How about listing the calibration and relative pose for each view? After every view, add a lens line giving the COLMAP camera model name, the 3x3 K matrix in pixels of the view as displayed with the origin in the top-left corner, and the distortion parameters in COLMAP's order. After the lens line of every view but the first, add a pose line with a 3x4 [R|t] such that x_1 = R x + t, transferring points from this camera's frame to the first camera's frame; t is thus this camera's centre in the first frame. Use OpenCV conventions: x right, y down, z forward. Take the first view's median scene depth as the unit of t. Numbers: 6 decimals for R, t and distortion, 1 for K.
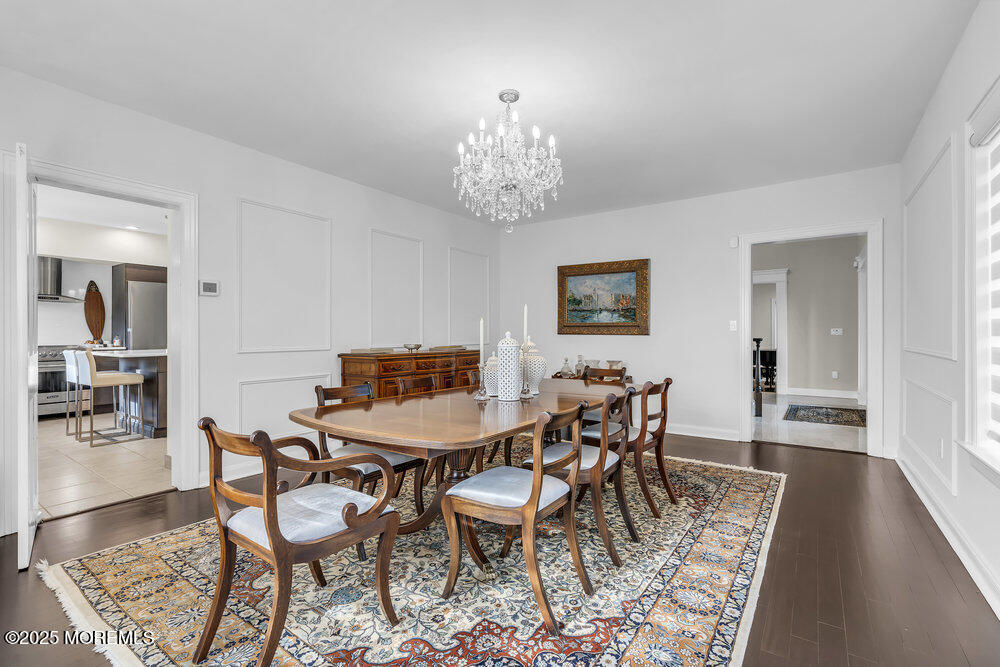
lens RADIAL K [[449.7, 0, 498.2], [0, 449.7, 332.0], [0, 0, 1]] dist [-0.009619, 0.000457]
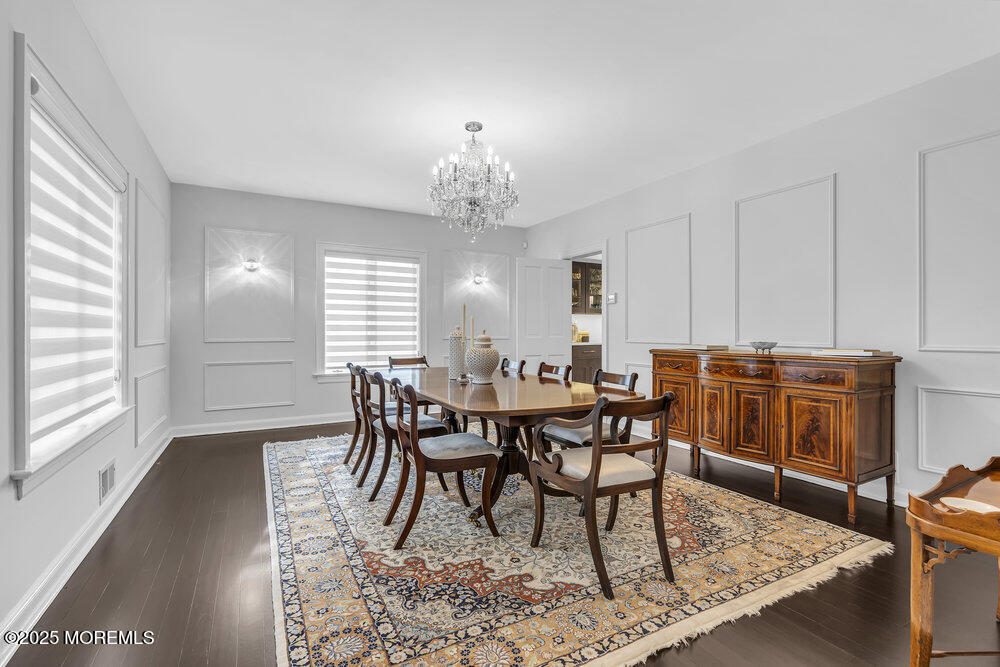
lens RADIAL K [[449.7, 0, 498.2], [0, 449.7, 332.0], [0, 0, 1]] dist [-0.009619, 0.000457]
pose [[-0.436537, 0.003913, -0.899678, 1.167568], [0.003500, 0.999990, 0.002651, 0.016632], [0.899679, -0.001991, -0.436547, 1.730668]]
